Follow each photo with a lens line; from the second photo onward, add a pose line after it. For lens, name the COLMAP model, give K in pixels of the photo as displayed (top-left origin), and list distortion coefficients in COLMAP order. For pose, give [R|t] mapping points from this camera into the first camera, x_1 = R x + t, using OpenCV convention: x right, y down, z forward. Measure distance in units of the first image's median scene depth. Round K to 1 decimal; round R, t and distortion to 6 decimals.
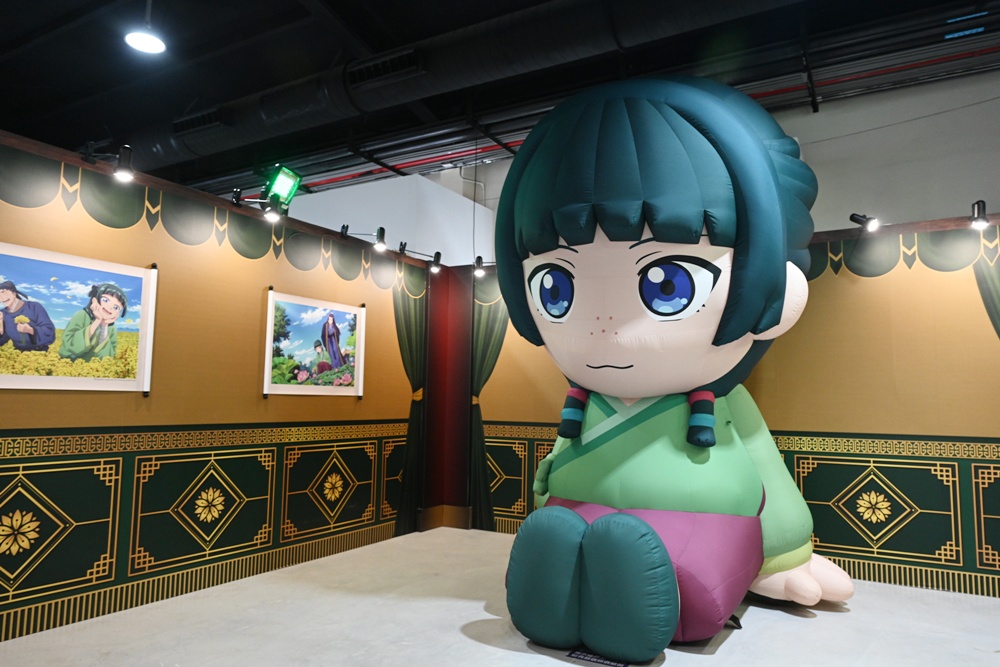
lens RADIAL K [[697.2, 0, 499.3], [0, 697.2, 339.4], [0, 0, 1]] dist [0.001981, -0.004502]
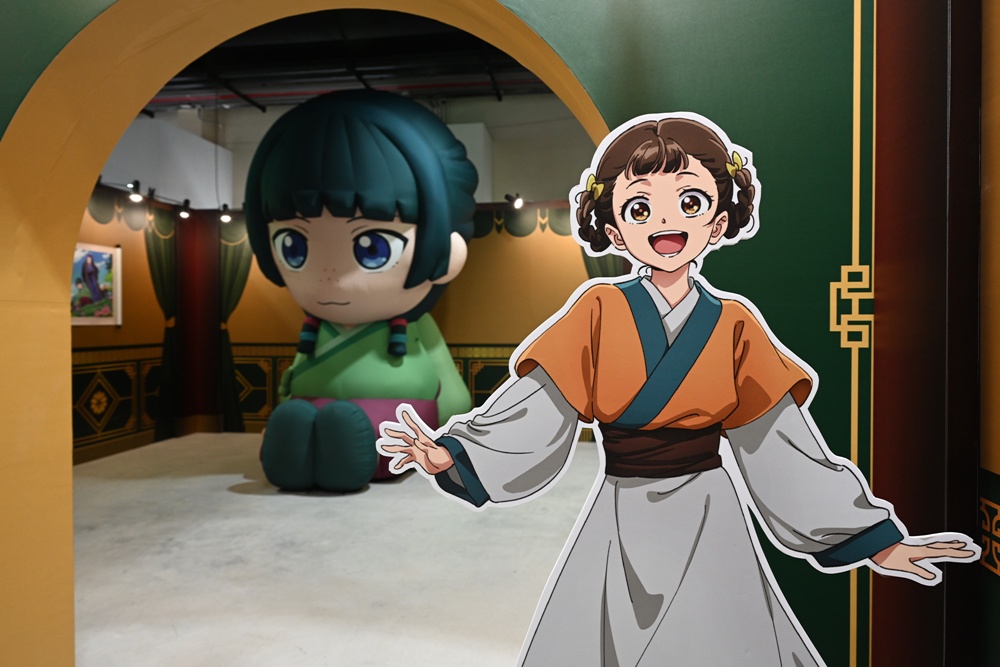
lens RADIAL K [[697.2, 0, 513.7], [0, 697.2, 327.9], [0, 0, 1]] dist [0.001981, -0.004502]
pose [[0.926506, -0.020954, 0.375697, -0.030041], [-0.016552, 0.995212, 0.096325, -0.040846], [-0.375916, -0.095464, 0.921723, -0.352601]]
